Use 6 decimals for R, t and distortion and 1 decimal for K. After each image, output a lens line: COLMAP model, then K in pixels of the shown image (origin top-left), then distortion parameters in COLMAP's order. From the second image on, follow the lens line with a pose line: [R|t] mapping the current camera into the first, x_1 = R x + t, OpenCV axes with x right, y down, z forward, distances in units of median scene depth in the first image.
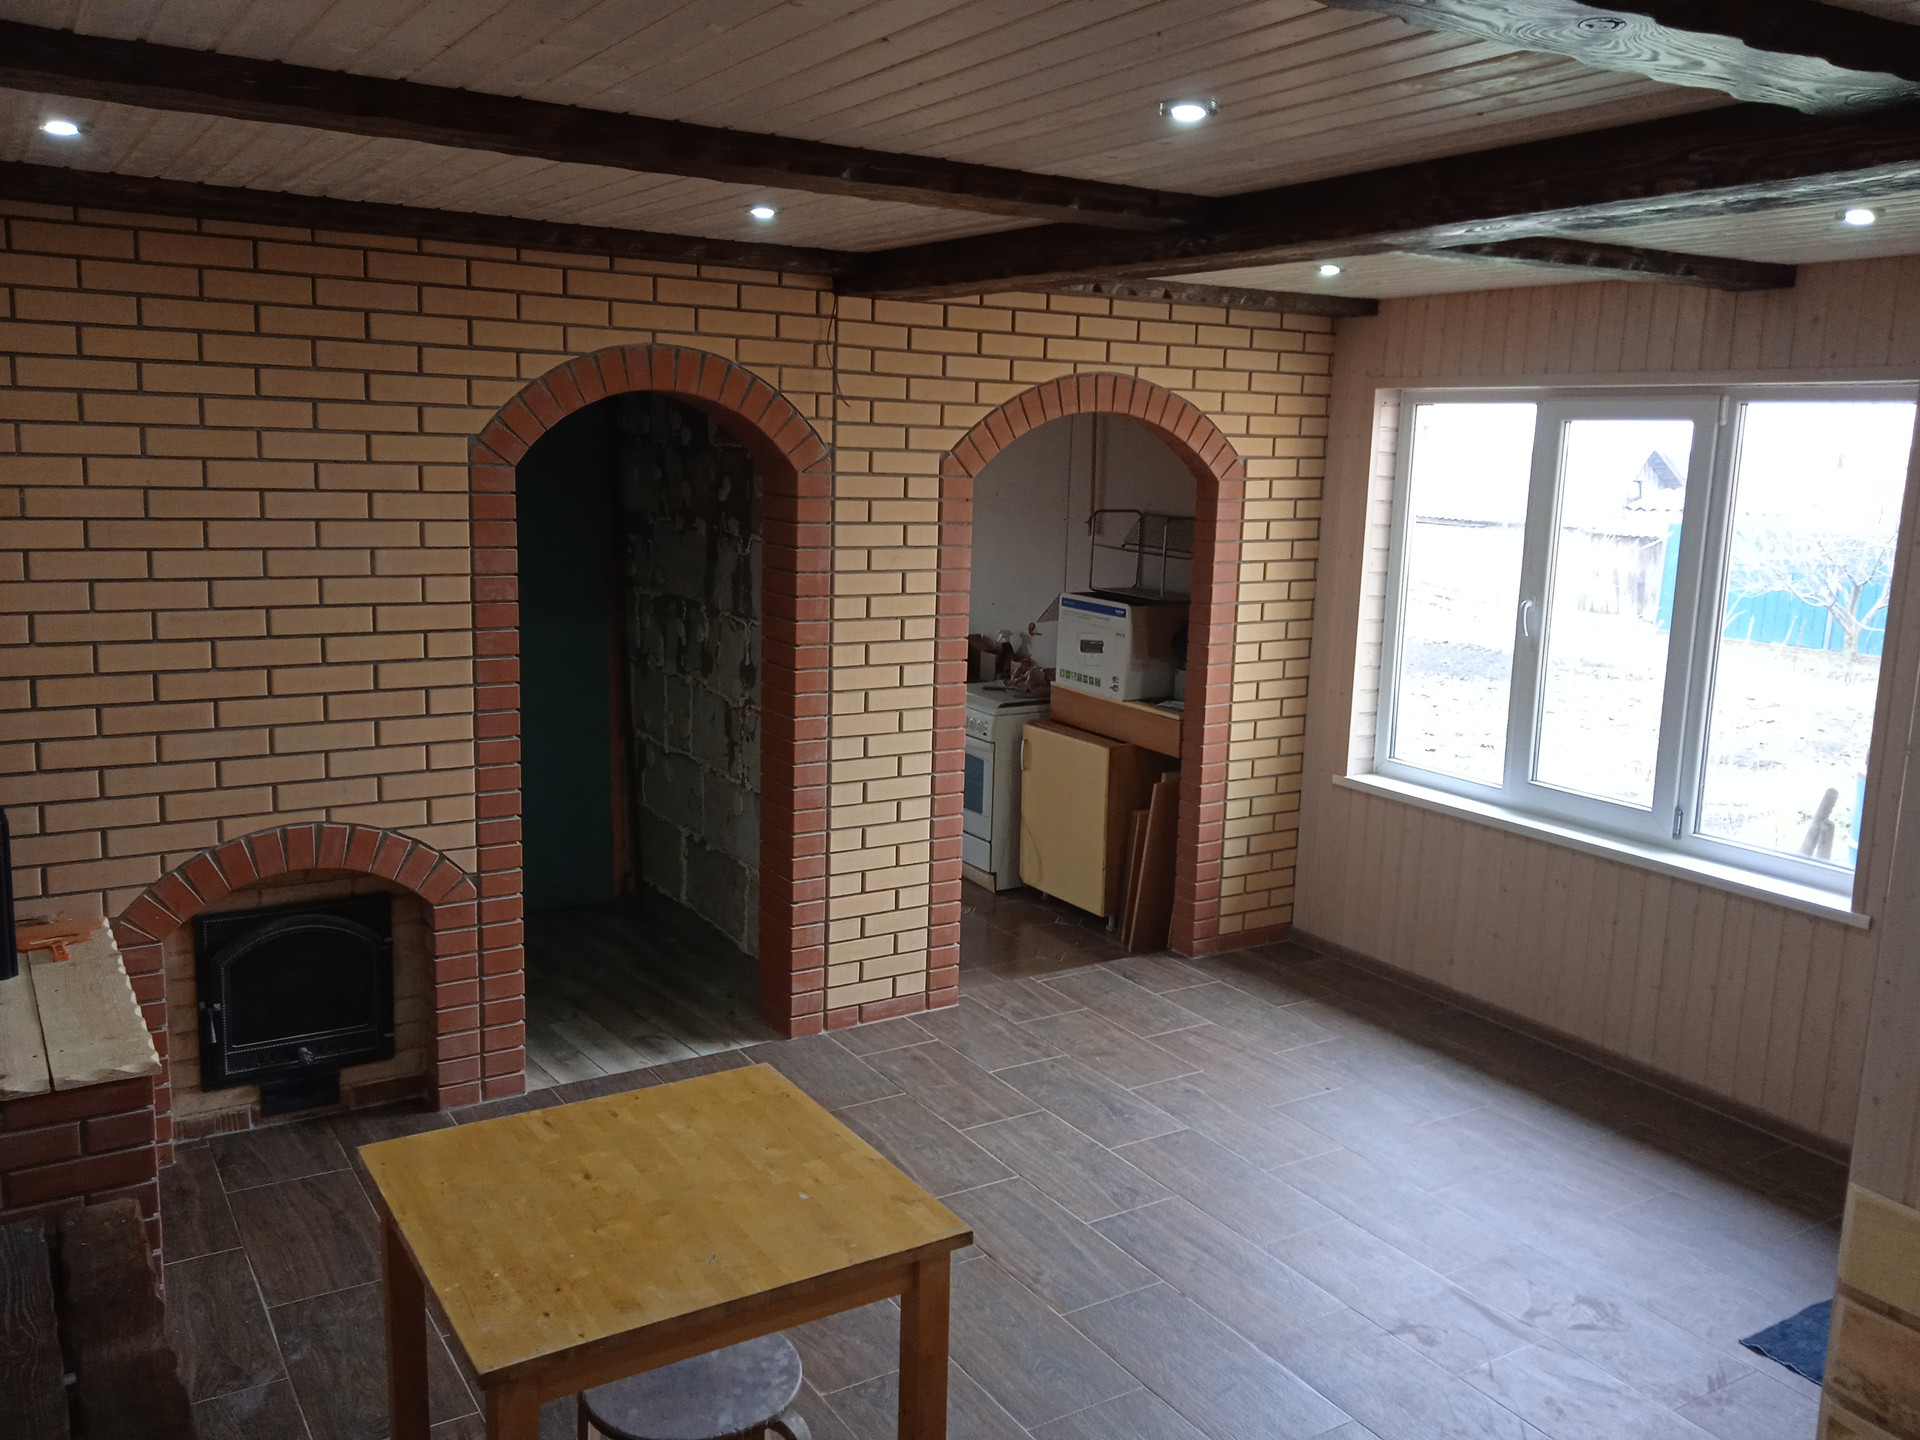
lens RADIAL K [[1570.1, 0, 960.5], [0, 1570.1, 723.5], [0, 0, 1]] dist [0.012377, -0.010264]
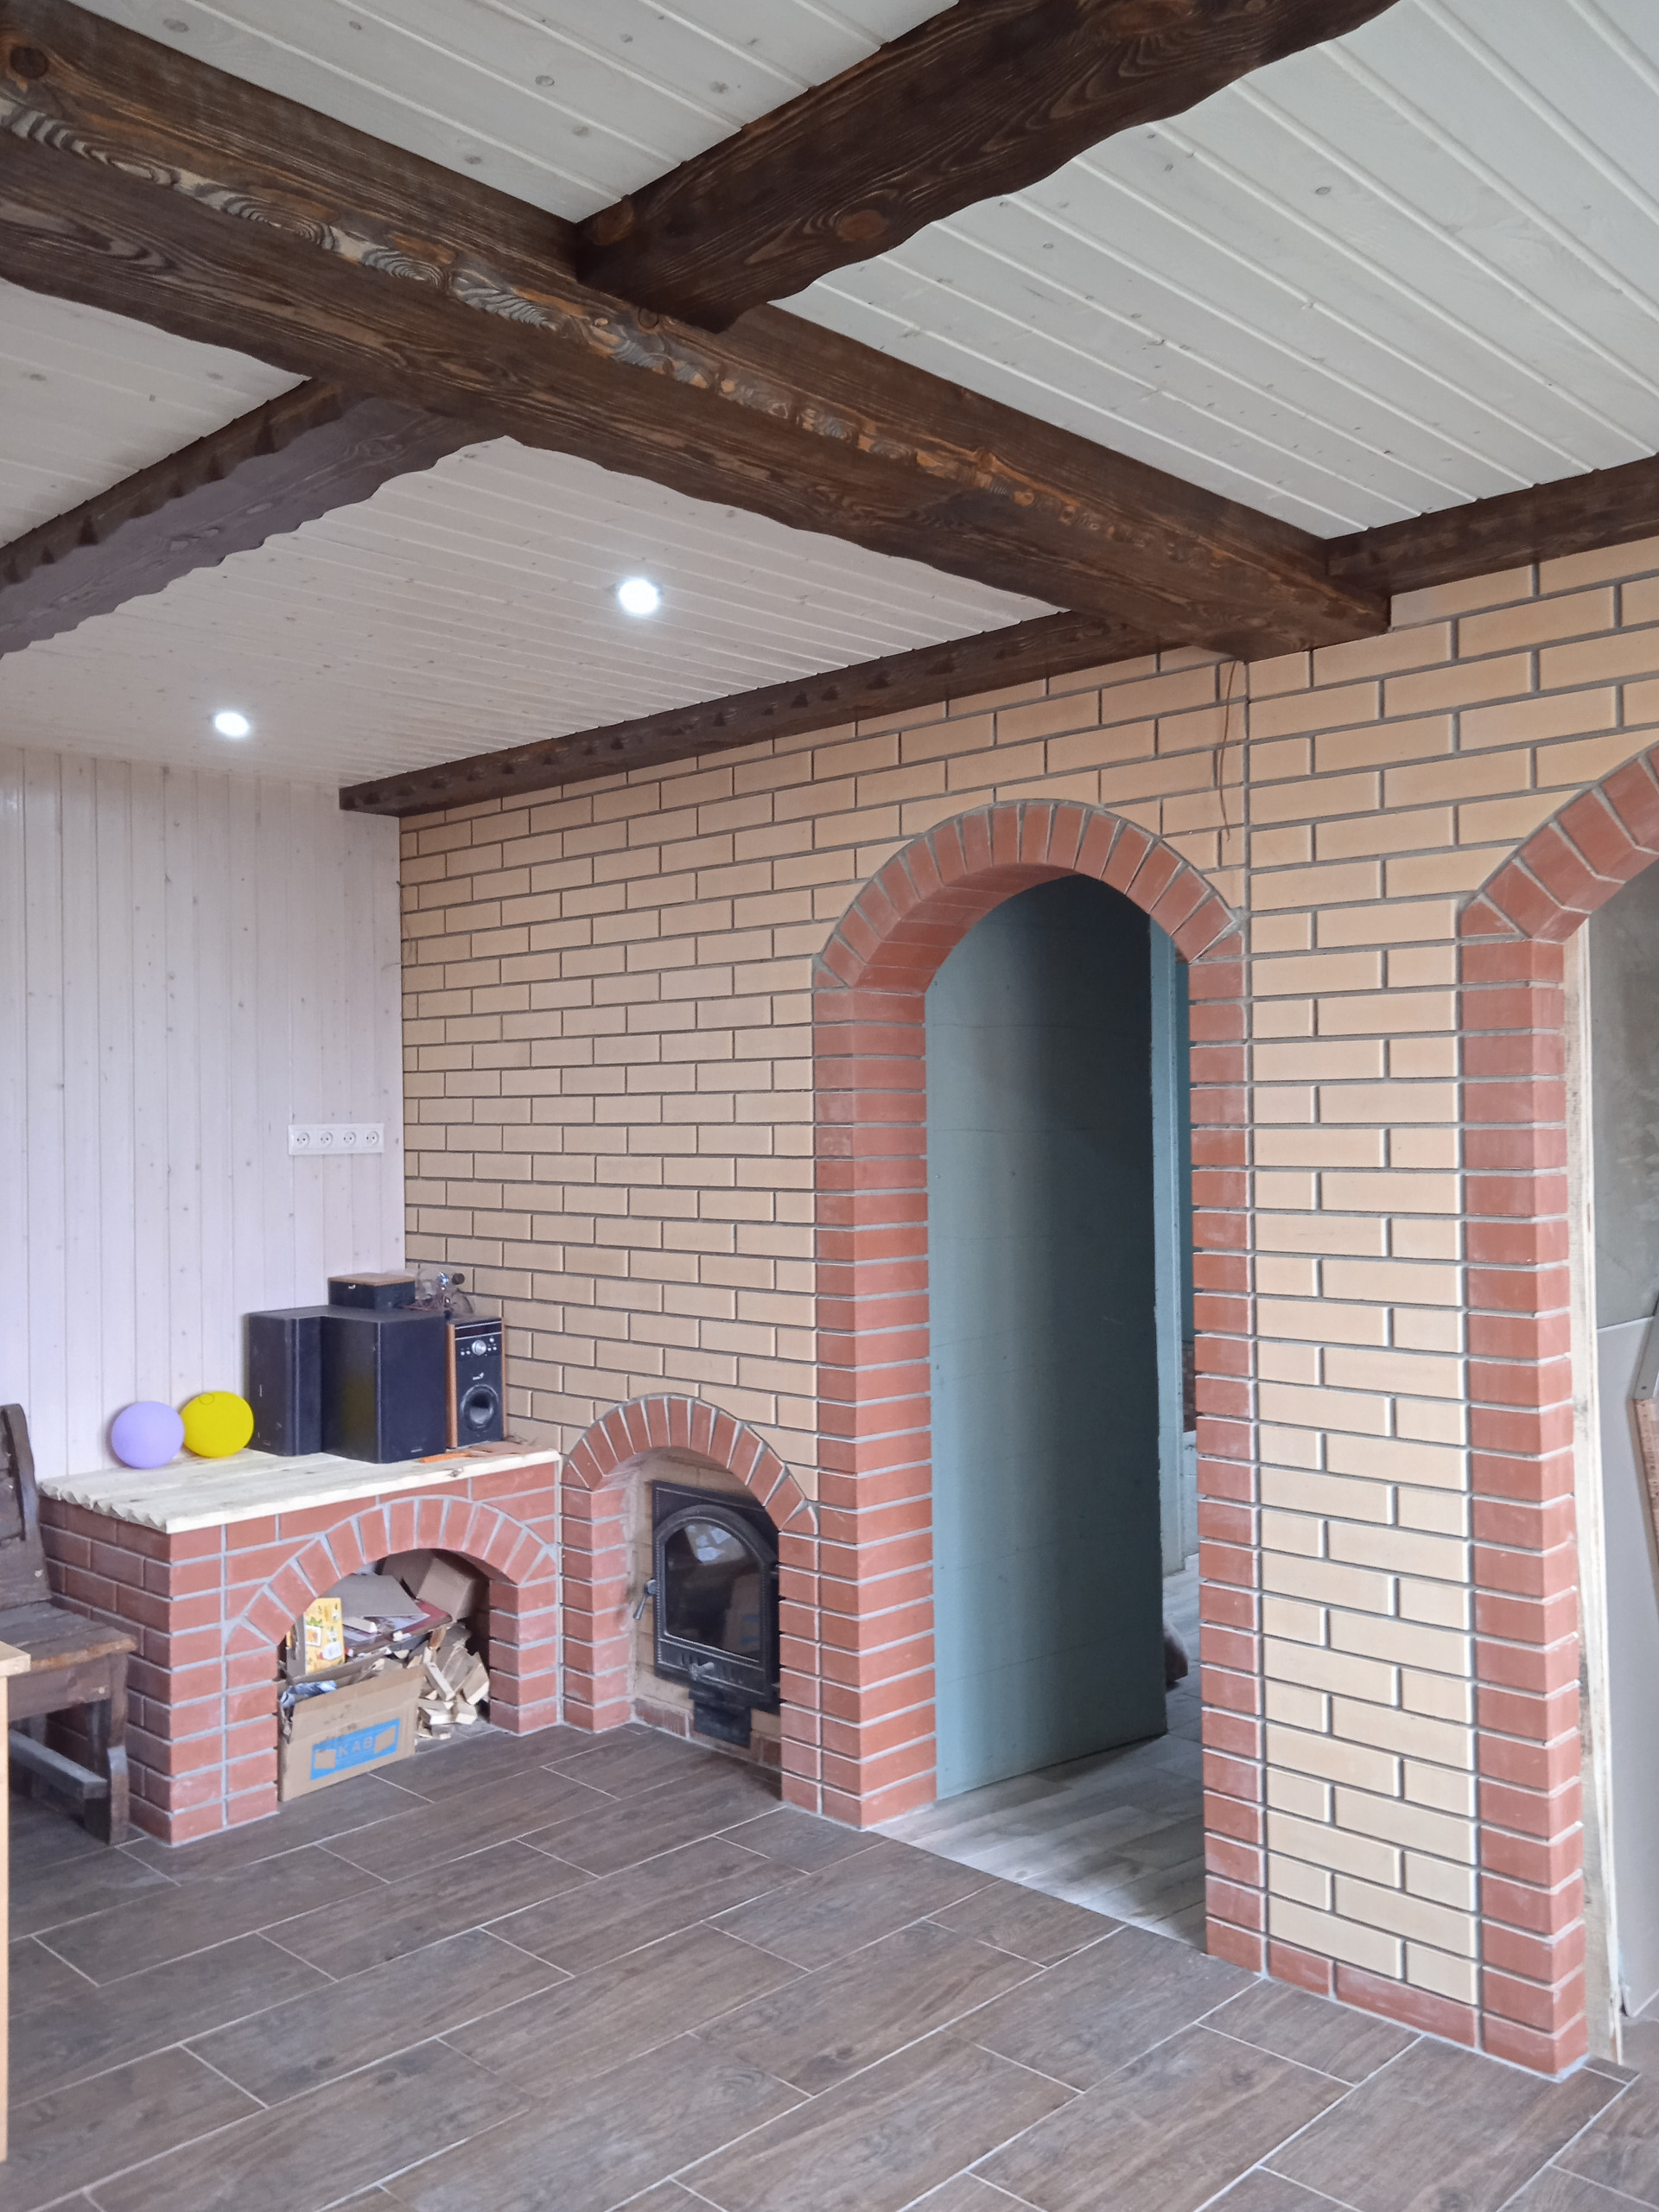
lens RADIAL K [[1808.9, 0, 829.2], [0, 1808.9, 1099.6], [0, 0, 1]] dist [0.012377, -0.010264]
pose [[0.221470, -0.049064, -0.973932, 0.551720], [-0.158685, 0.983608, -0.085636, -0.025183], [0.962169, 0.173514, 0.210054, 0.735547]]
